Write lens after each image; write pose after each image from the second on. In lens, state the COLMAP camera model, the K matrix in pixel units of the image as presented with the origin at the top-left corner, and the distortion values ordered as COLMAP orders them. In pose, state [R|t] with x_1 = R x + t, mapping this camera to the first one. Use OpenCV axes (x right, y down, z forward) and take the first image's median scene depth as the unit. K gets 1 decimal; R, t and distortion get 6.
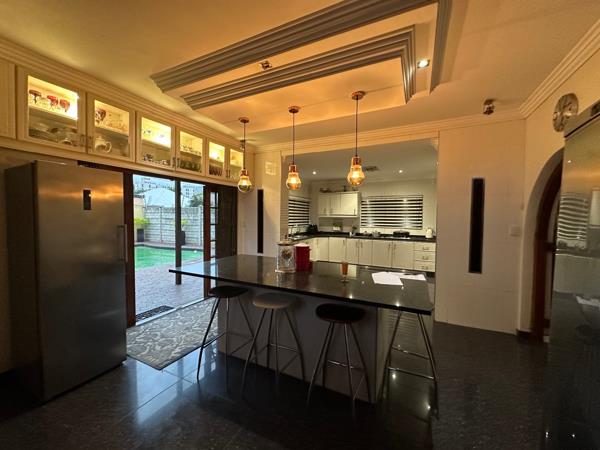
lens RADIAL K [[243.0, 0, 297.0], [0, 243.0, 226.0], [0, 0, 1]] dist [-0.001434, -0.000052]
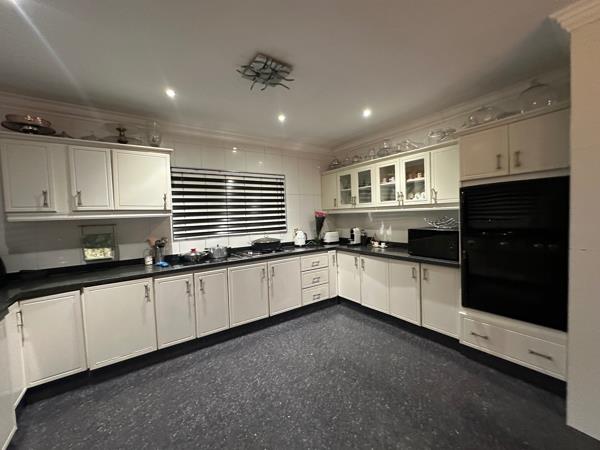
lens RADIAL K [[243.0, 0, 298.9], [0, 243.0, 224.7], [0, 0, 1]] dist [-0.001434, -0.000052]
pose [[0.459161, -0.060614, 0.886283, 0.000398], [0.071459, 0.996957, 0.031163, -0.019209], [-0.885474, 0.049024, 0.462095, 0.625638]]
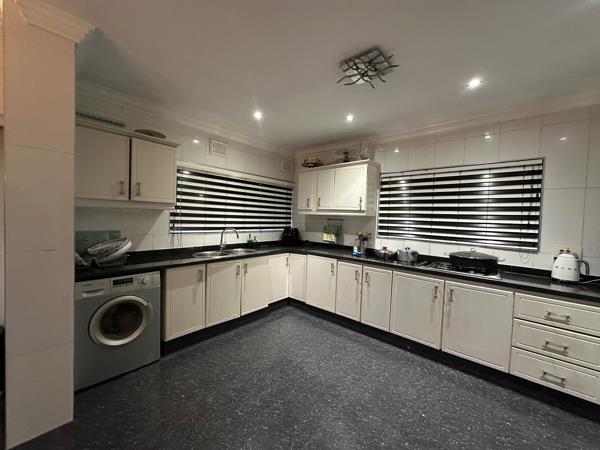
lens RADIAL K [[243.0, 0, 300.8], [0, 243.0, 224.9], [0, 0, 1]] dist [-0.001434, -0.000052]
pose [[0.969362, 0.034102, -0.243258, 0.232965], [-0.035903, 0.999351, -0.002975, -0.012081], [0.242999, 0.011617, 0.969957, 0.507712]]
